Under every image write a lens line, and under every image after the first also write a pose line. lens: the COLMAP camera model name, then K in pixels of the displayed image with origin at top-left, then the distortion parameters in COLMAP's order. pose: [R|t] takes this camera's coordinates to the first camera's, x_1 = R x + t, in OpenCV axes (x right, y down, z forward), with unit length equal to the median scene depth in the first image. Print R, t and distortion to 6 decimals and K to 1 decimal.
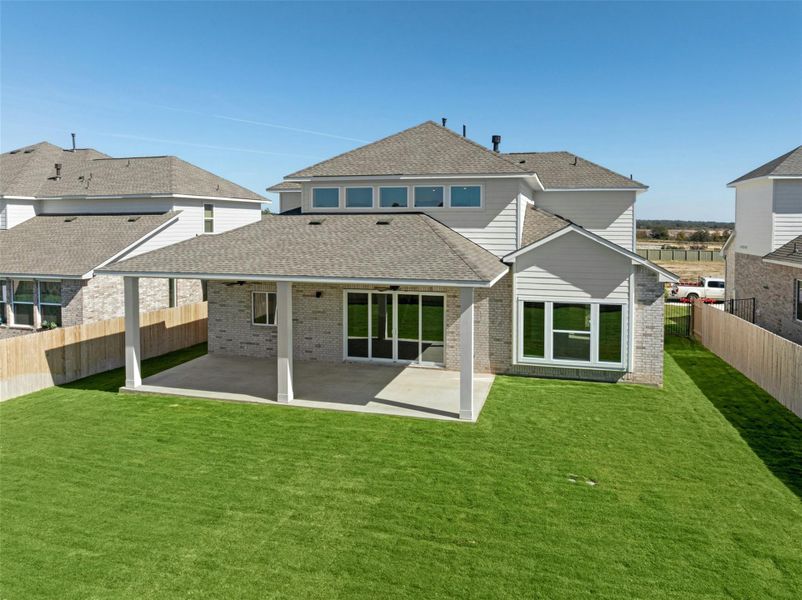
lens RADIAL K [[574.6, 0, 403.4], [0, 574.6, 243.7], [0, 0, 1]] dist [-0.040178, 0.009722]
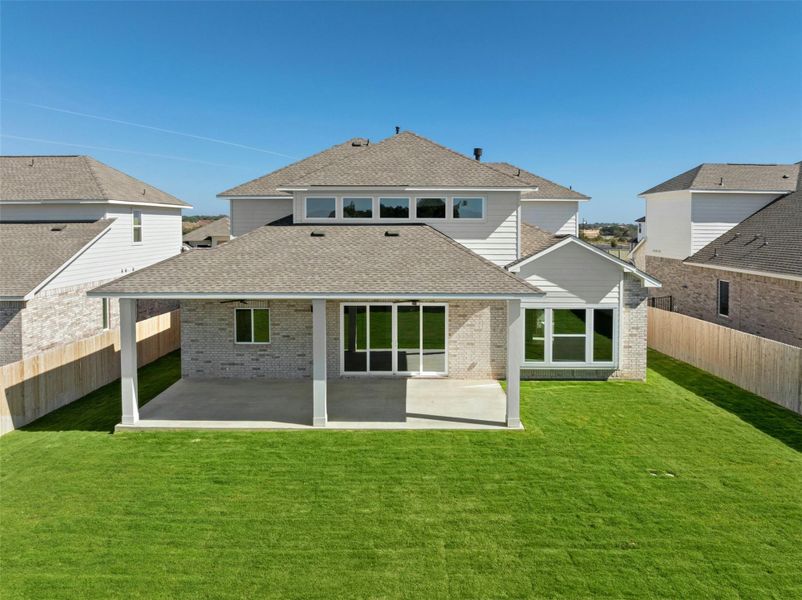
lens RADIAL K [[574.6, 0, 403.4], [0, 574.6, 243.7], [0, 0, 1]] dist [-0.040178, 0.009722]
pose [[0.967334, -0.009483, 0.253326, -0.278229], [0.009838, 0.999952, -0.000135, -0.021256], [-0.253313, 0.002623, 0.967381, 0.040508]]
